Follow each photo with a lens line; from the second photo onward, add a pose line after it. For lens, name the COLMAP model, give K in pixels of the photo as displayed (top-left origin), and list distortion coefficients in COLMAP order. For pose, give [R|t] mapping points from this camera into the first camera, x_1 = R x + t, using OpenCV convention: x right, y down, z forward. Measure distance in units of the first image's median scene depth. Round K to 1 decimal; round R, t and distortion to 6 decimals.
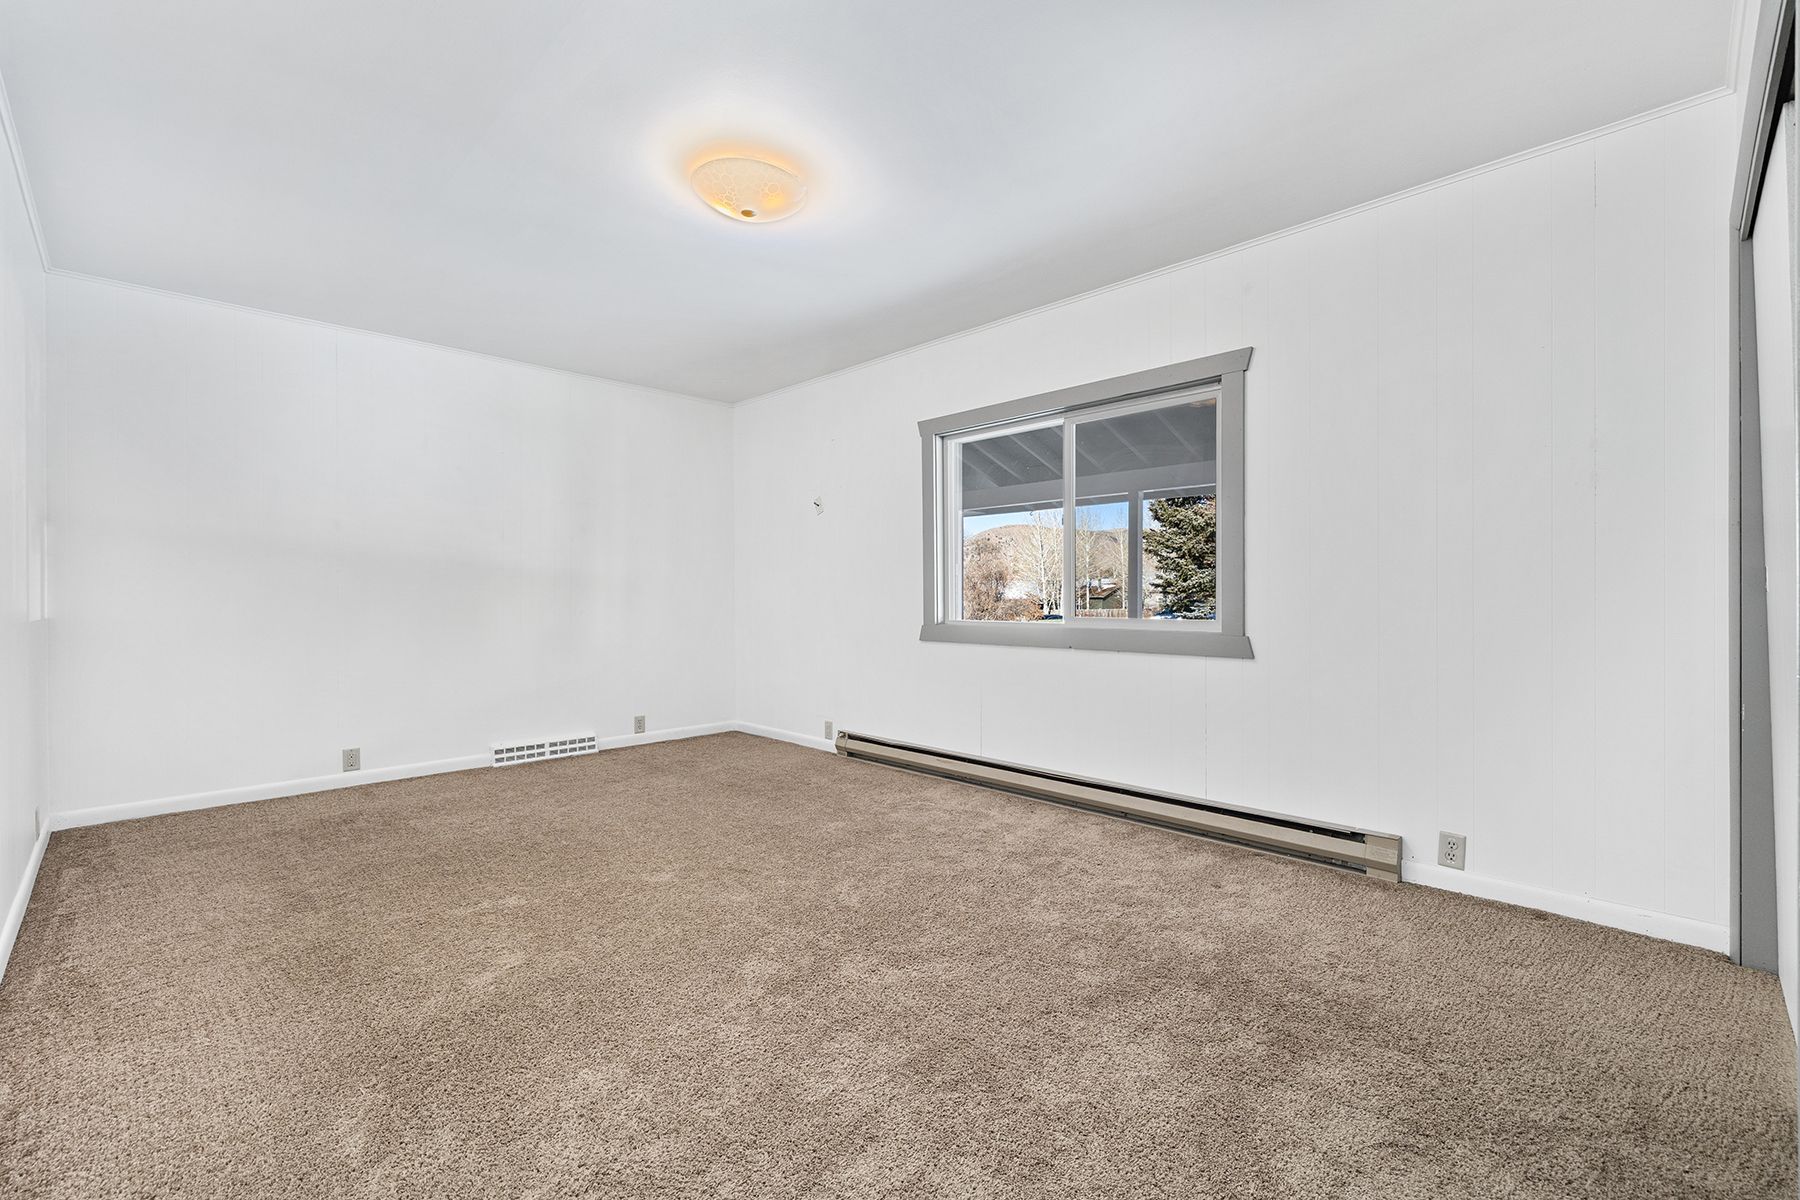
lens RADIAL K [[763.8, 0, 903.4], [0, 763.8, 593.2], [0, 0, 1]] dist [0.001238, -0.000138]
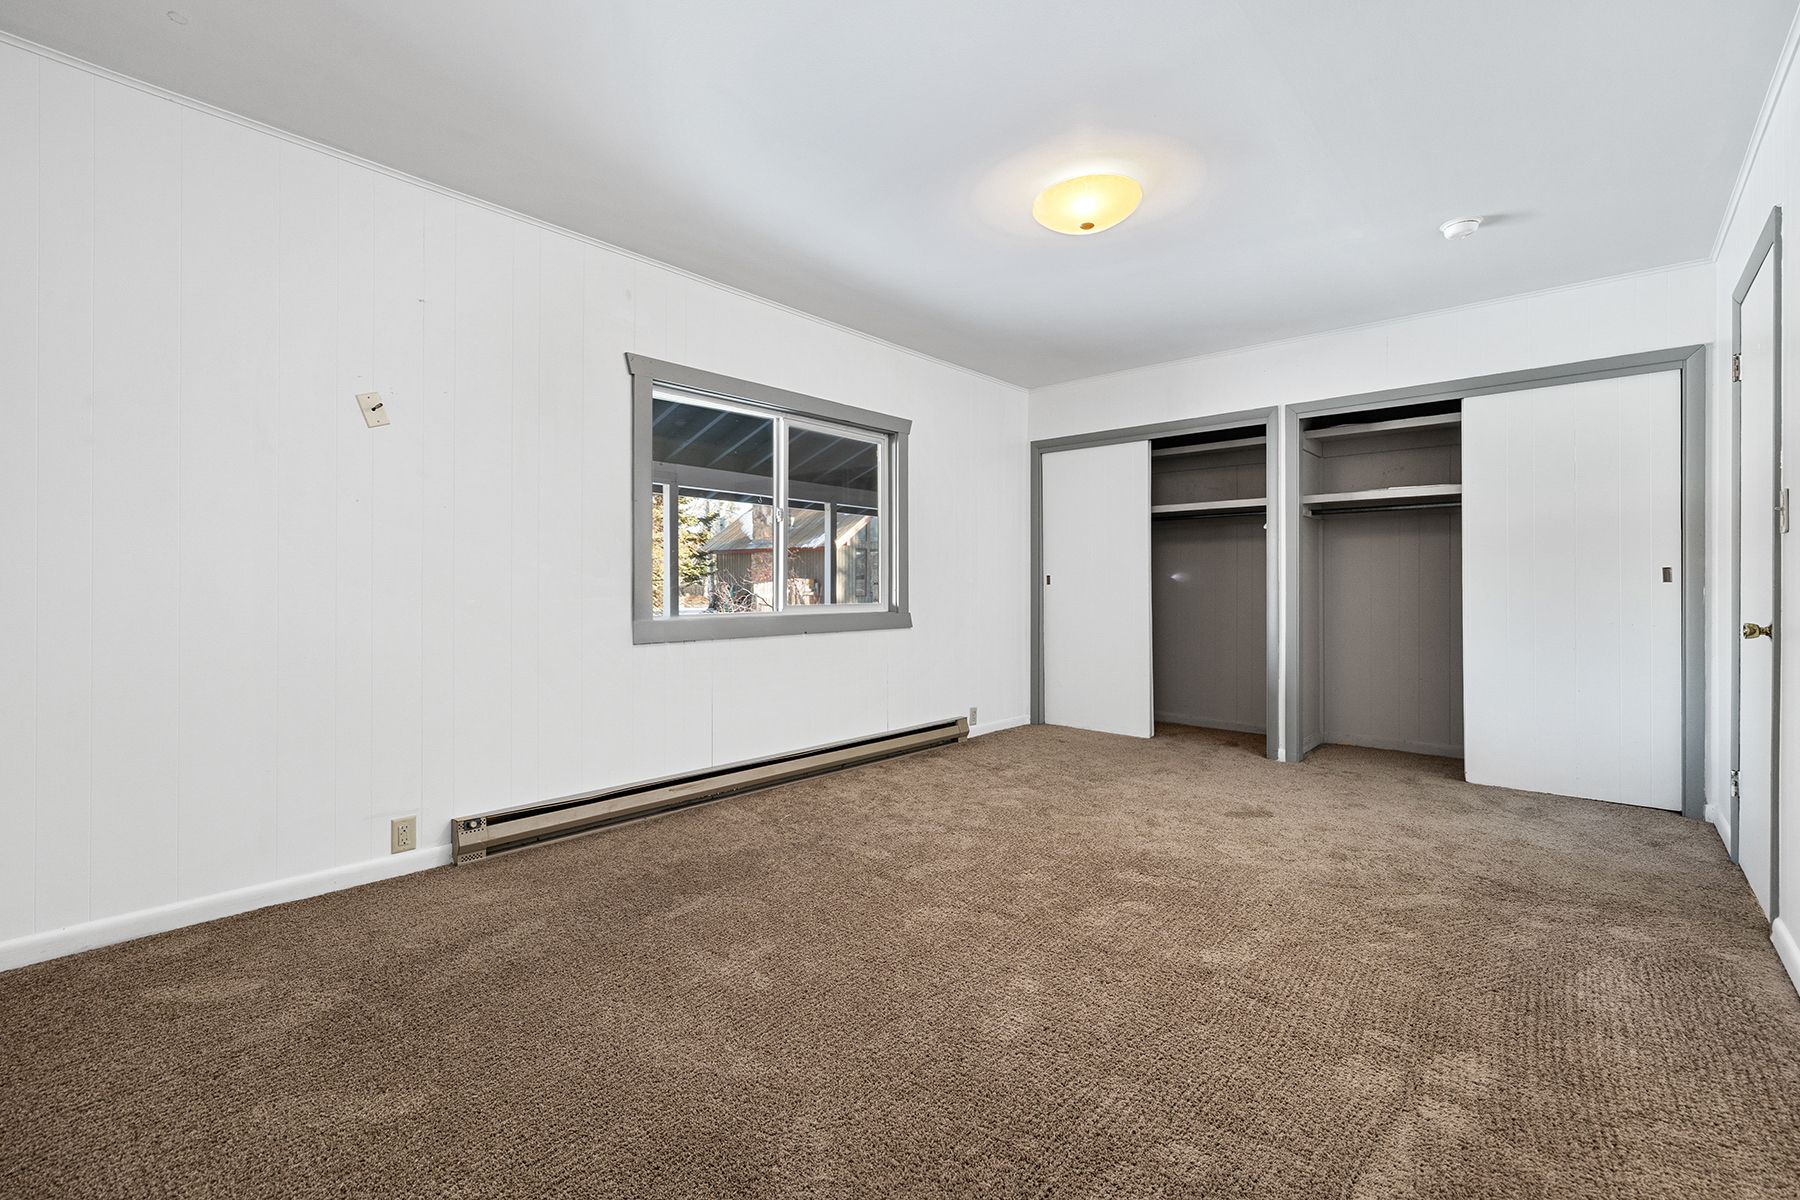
lens RADIAL K [[763.8, 0, 903.4], [0, 763.8, 593.8], [0, 0, 1]] dist [0.001238, -0.000138]
pose [[-0.039621, -0.005152, 0.999201, -0.856367], [0.002625, 0.999983, 0.005260, 0.009989], [-0.999211, 0.002832, -0.039607, 0.881829]]
